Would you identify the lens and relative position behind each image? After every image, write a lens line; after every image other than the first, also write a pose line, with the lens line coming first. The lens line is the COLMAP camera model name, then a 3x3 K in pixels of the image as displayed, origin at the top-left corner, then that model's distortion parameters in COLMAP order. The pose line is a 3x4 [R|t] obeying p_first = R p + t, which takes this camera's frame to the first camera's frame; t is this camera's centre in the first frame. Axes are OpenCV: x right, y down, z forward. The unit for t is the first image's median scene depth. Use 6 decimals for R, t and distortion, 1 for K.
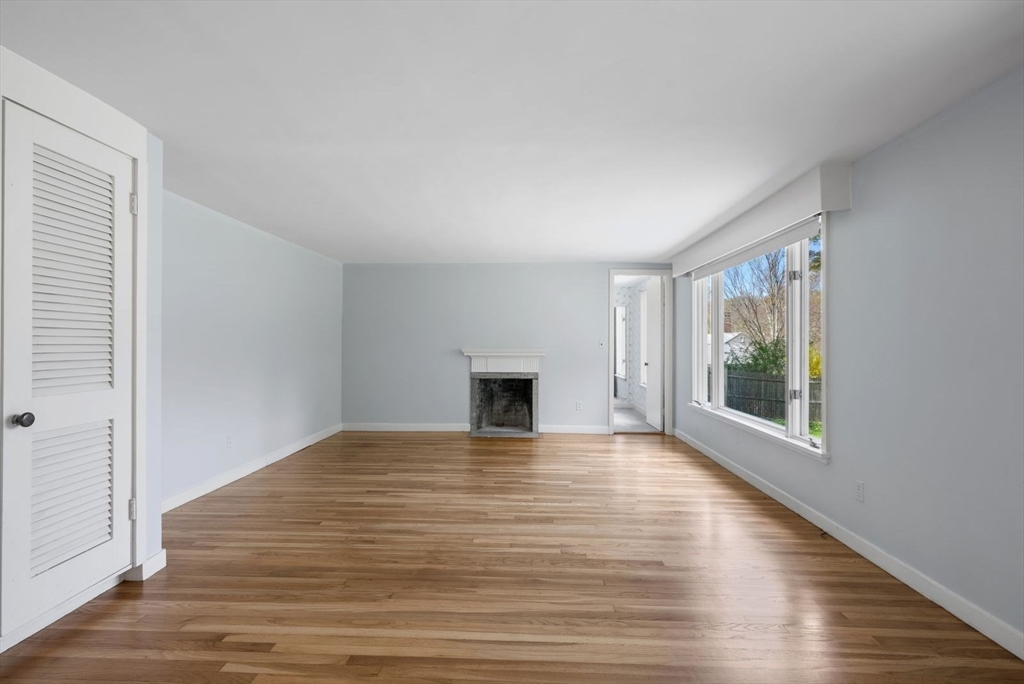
lens RADIAL K [[396.2, 0, 512.0], [0, 396.2, 342.0], [0, 0, 1]] dist [-0.000173, 0.000077]
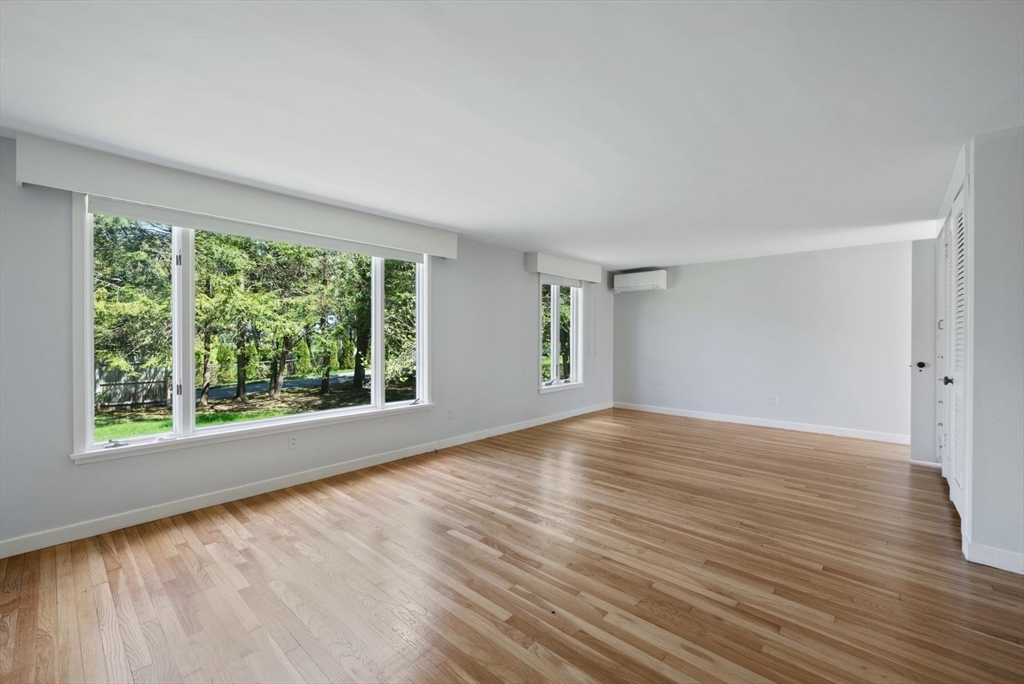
lens RADIAL K [[396.2, 0, 512.0], [0, 396.2, 342.0], [0, 0, 1]] dist [-0.000173, 0.000077]
pose [[-0.719196, -0.015115, 0.694643, -0.575713], [-0.007797, 0.999876, 0.013684, 0.006933], [-0.694764, 0.004426, -0.719224, 1.975065]]
